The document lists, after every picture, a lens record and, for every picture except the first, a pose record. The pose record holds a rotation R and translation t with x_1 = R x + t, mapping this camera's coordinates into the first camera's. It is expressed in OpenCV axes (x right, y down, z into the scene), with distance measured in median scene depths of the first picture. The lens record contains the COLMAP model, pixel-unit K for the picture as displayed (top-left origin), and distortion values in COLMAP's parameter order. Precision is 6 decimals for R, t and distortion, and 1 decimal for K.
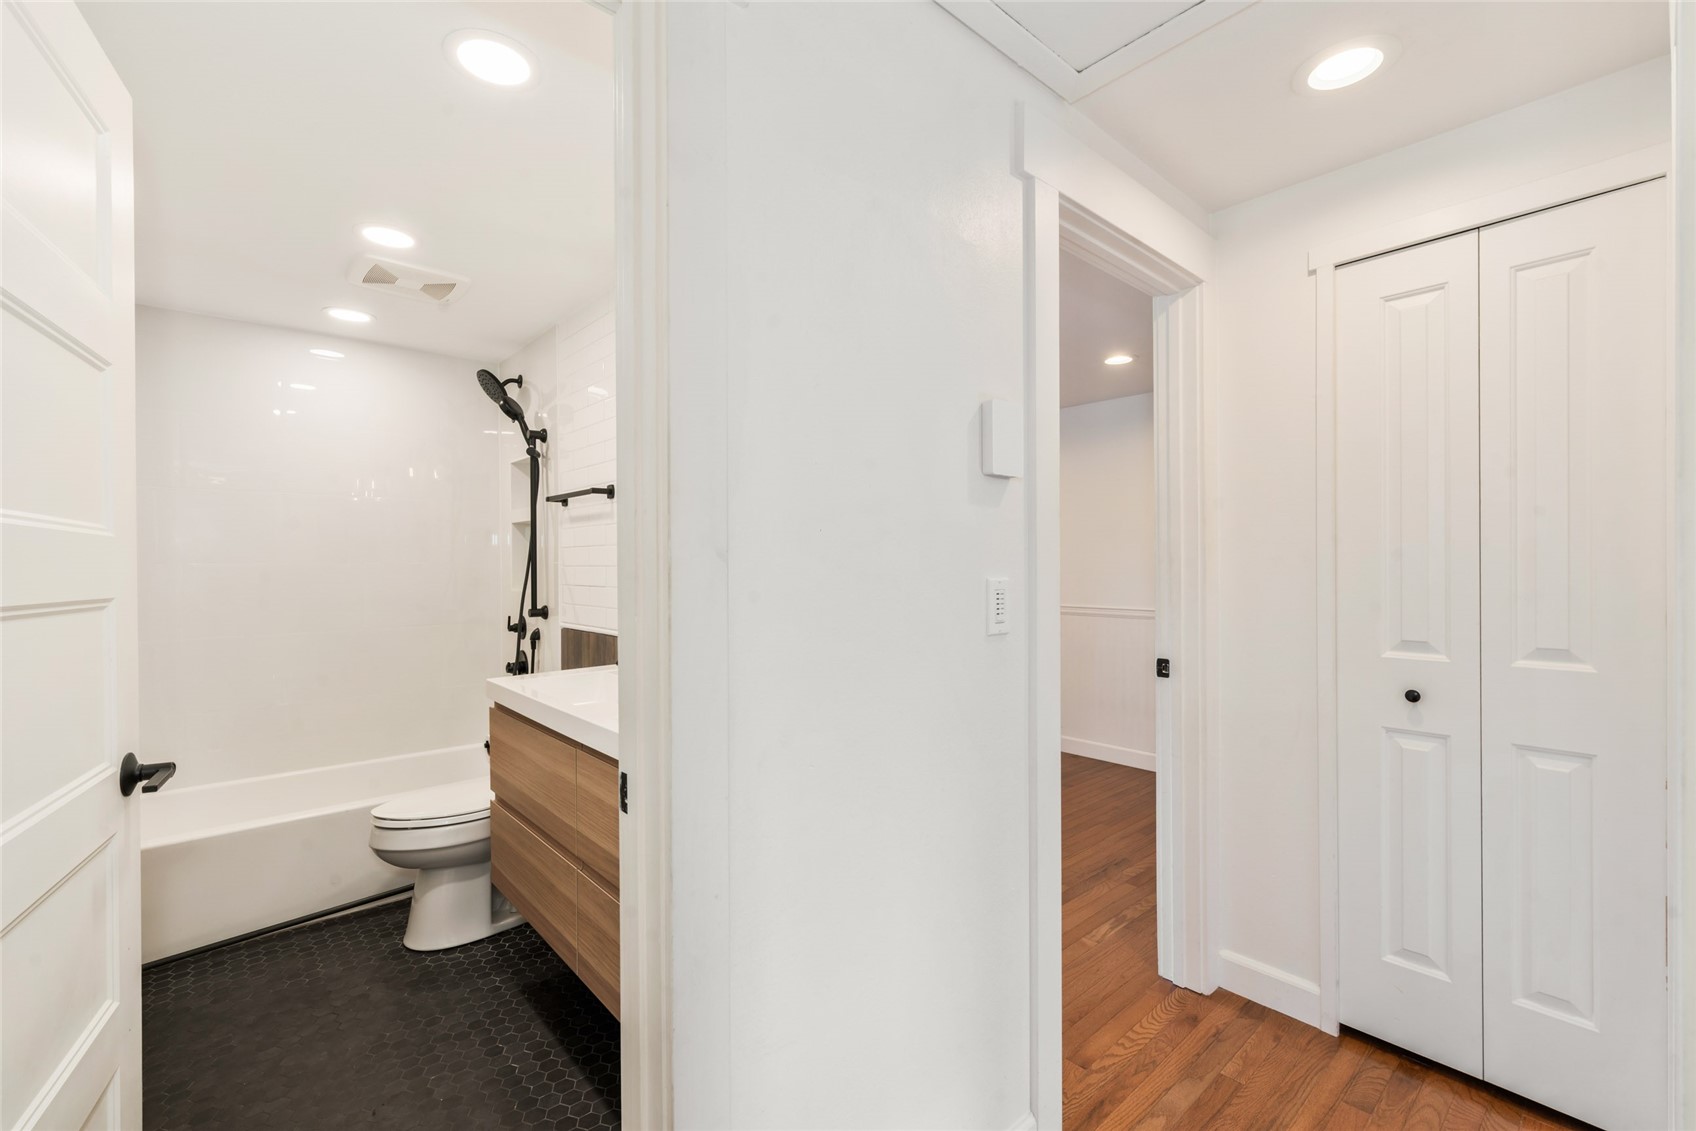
lens RADIAL K [[727.5, 0, 847.0], [0, 727.5, 566.1], [0, 0, 1]] dist [0.003065, 0.000074]
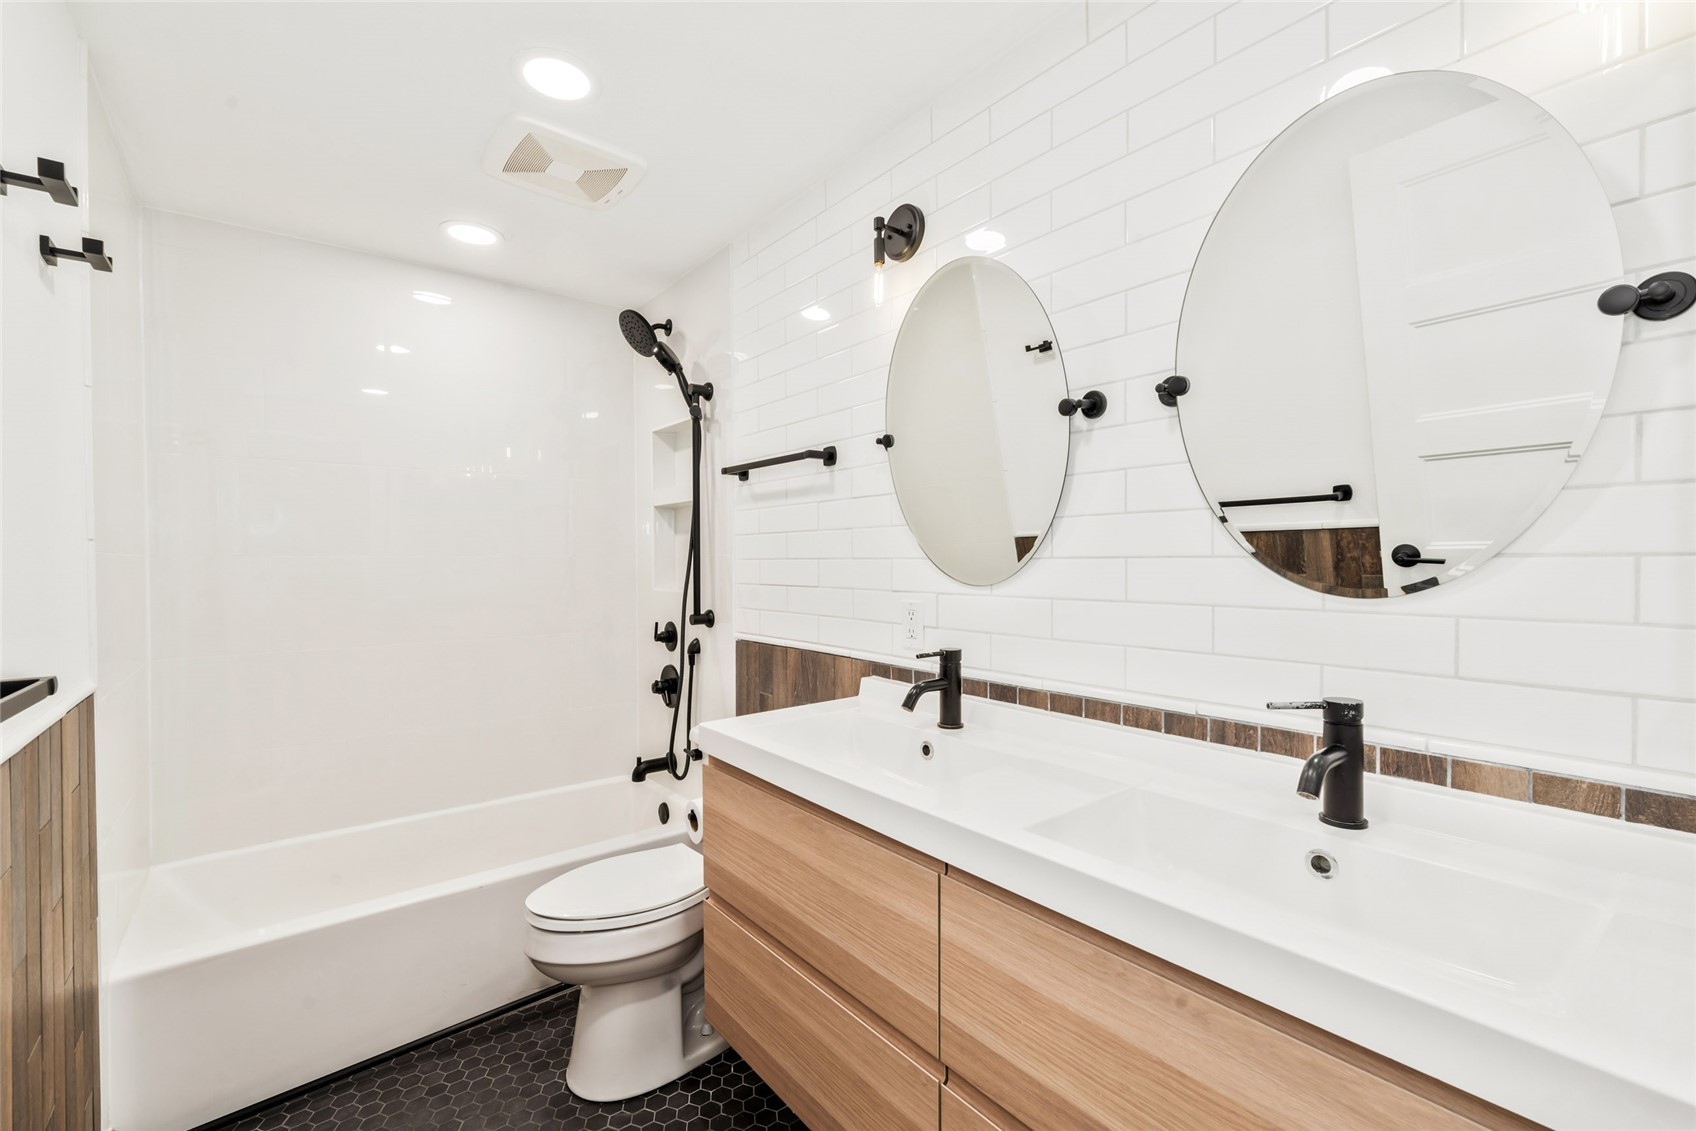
lens RADIAL K [[727.5, 0, 849.7], [0, 727.5, 563.3], [0, 0, 1]] dist [0.003065, 0.000074]
pose [[0.998573, -0.001501, -0.053383, -0.274904], [0.001705, 0.999991, 0.003787, 0.002207], [0.053377, -0.003873, 0.998567, 0.282856]]
